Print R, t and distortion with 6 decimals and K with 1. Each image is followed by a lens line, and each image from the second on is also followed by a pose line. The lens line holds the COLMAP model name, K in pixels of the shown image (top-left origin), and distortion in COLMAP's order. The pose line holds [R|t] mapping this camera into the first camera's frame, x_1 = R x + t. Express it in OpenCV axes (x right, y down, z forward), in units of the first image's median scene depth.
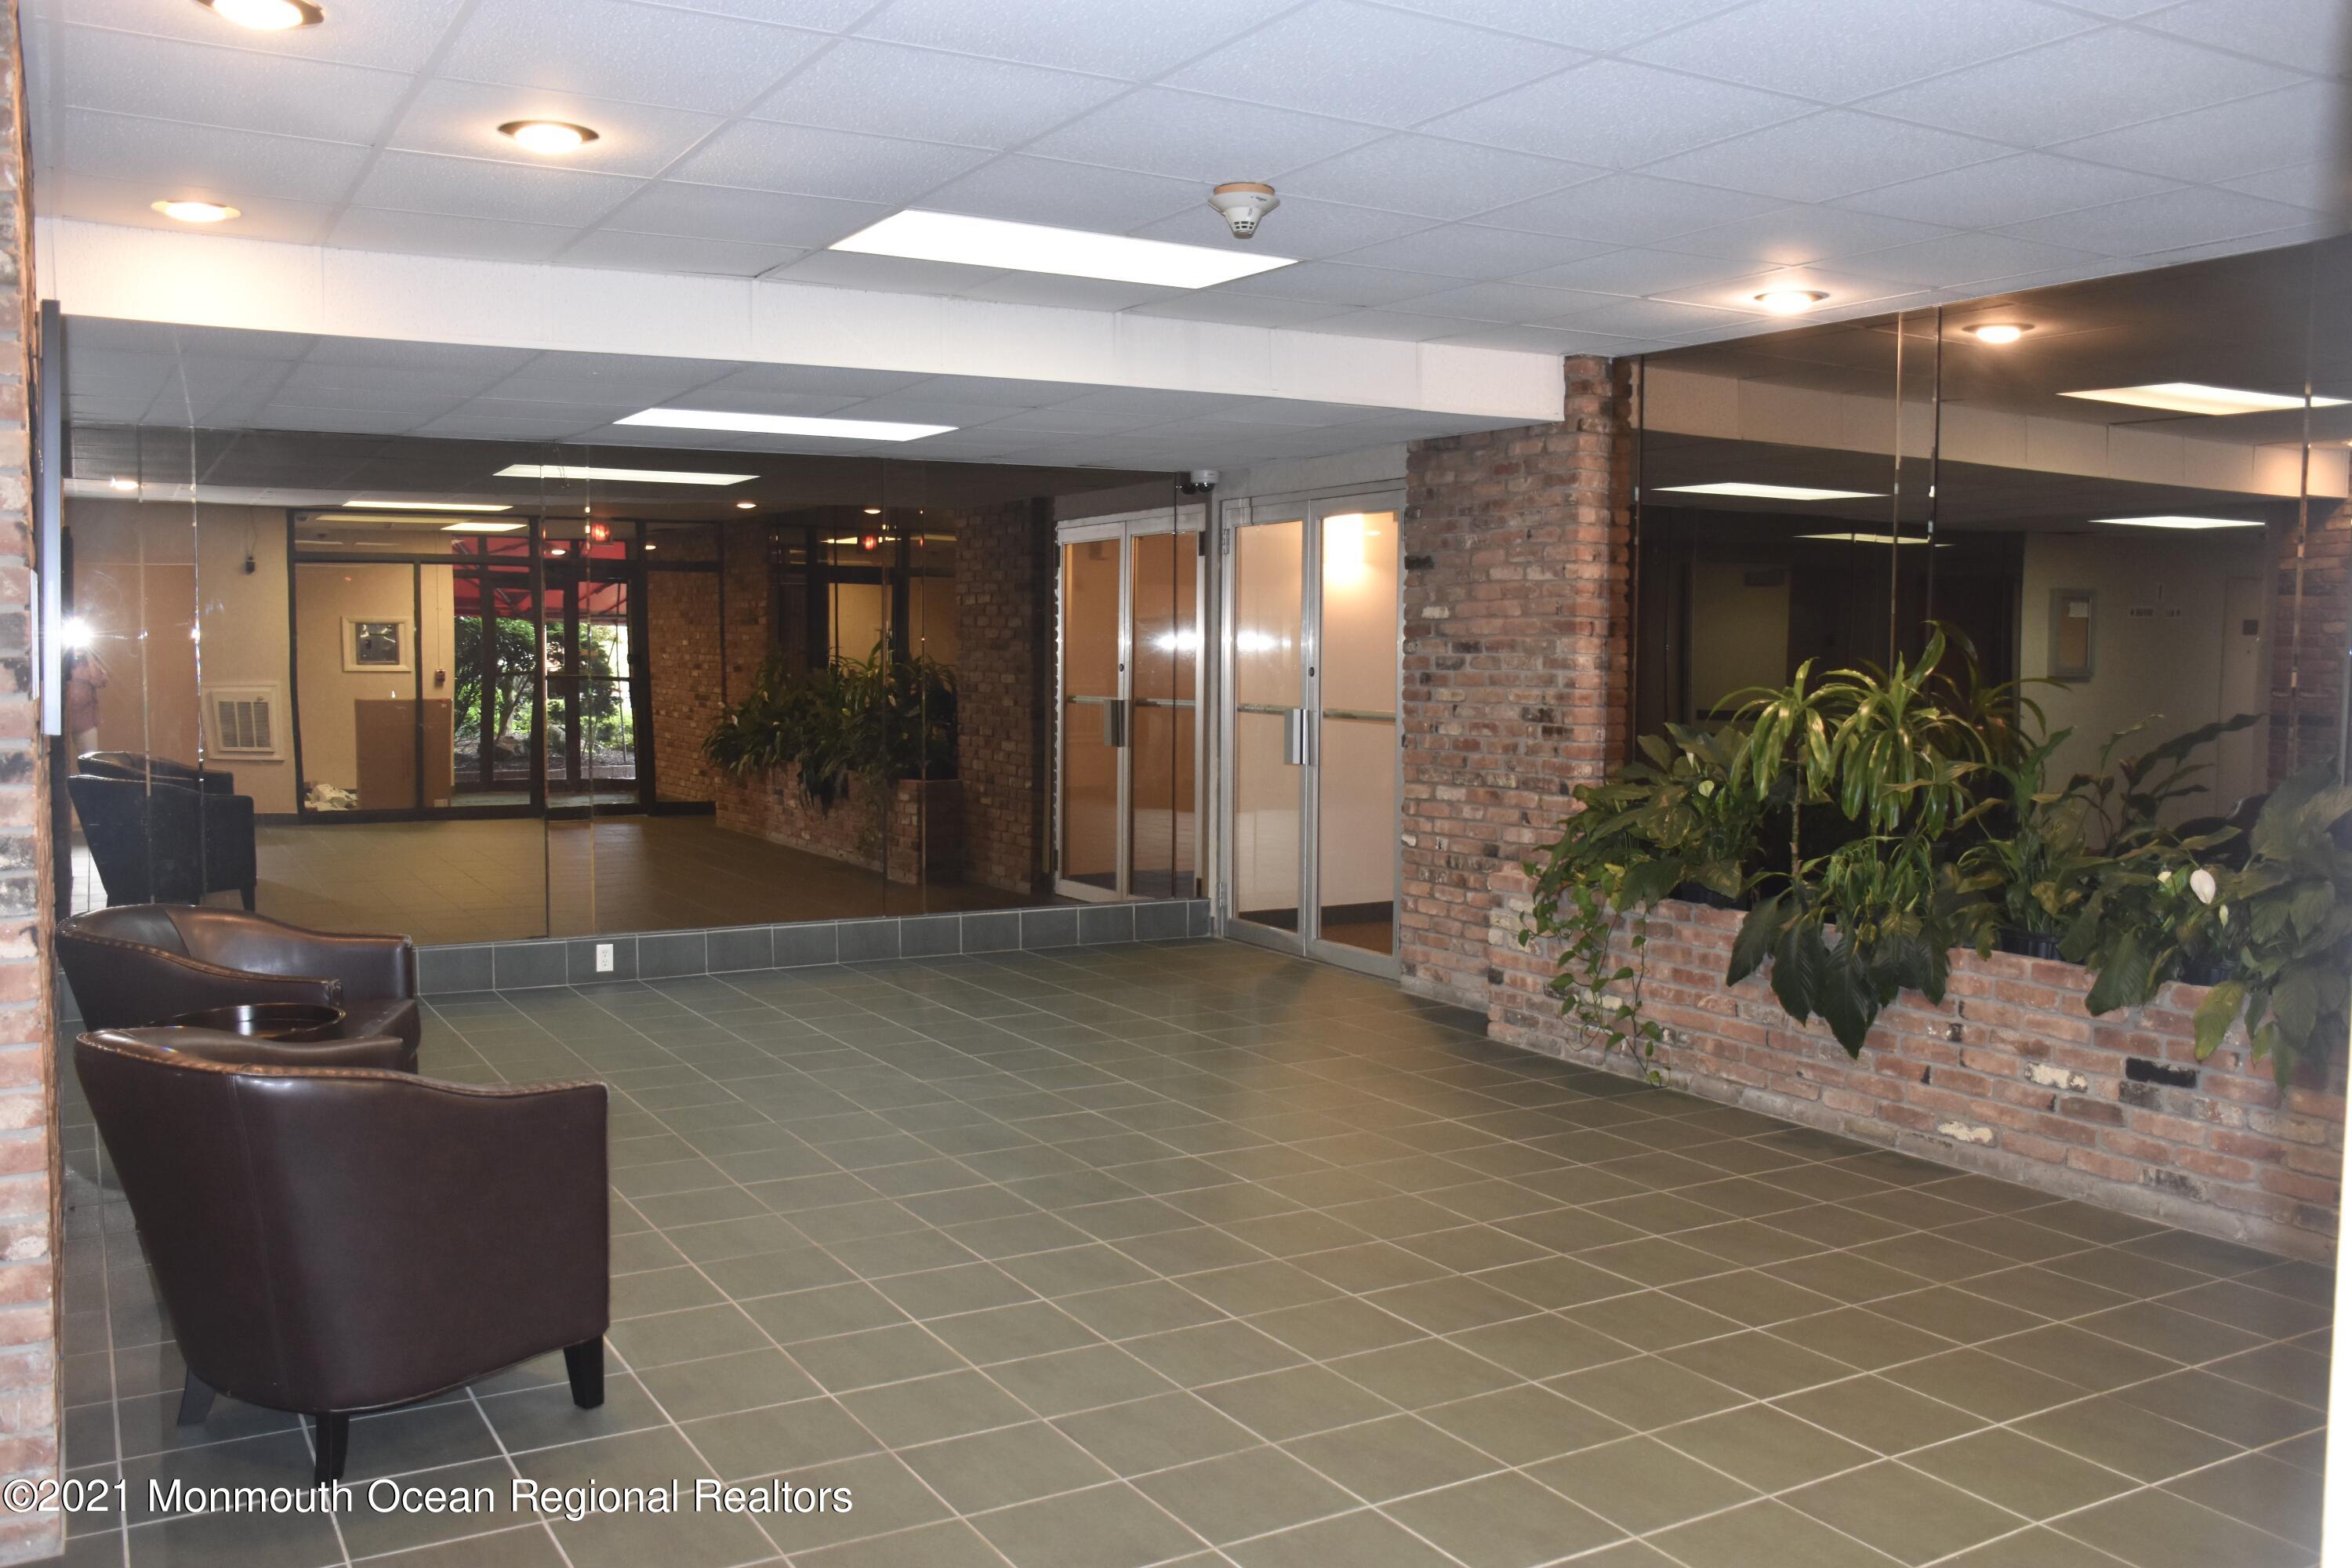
lens RADIAL K [[1958.2, 0, 1176.0], [0, 1958.2, 784.0], [0, 0, 1]] dist [-0.077575, 0.000856]
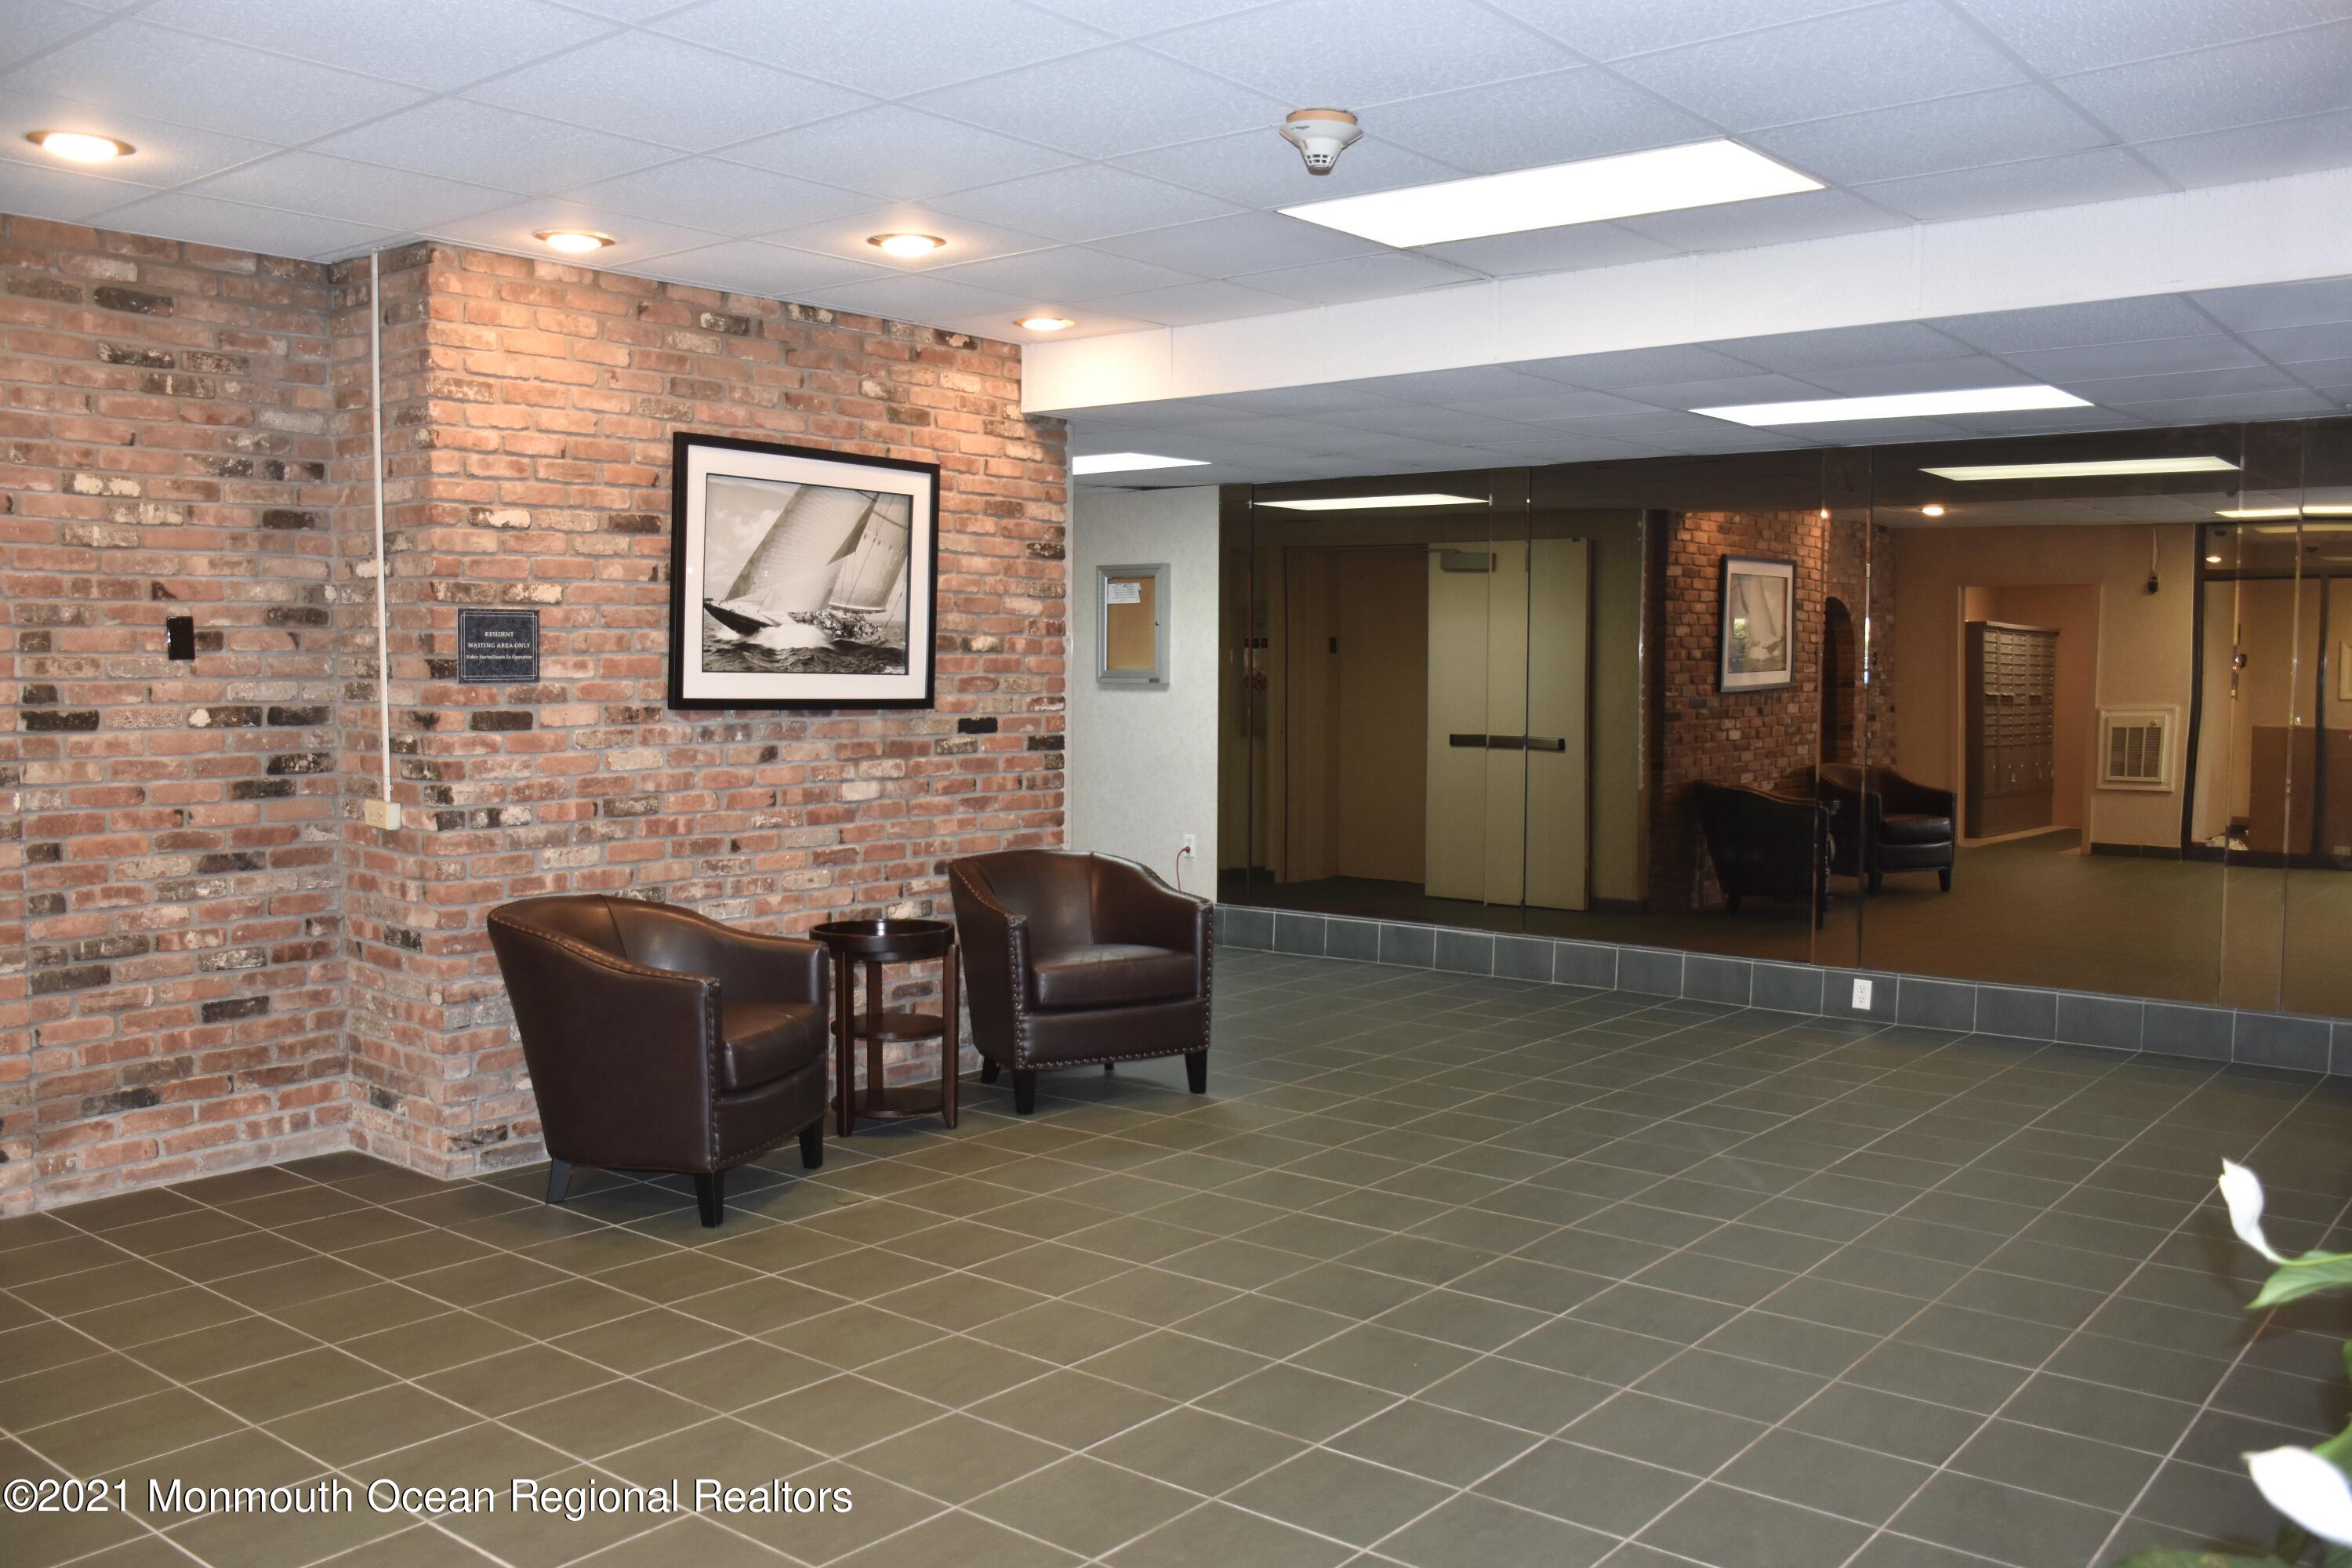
lens RADIAL K [[1958.2, 0, 1176.0], [0, 1958.2, 784.0], [0, 0, 1]] dist [-0.077575, 0.000856]
pose [[0.359002, 0.051862, -0.931895, 0.744634], [-0.065140, 0.997413, 0.030414, -0.031077], [0.931061, 0.049785, 0.361451, 0.570668]]
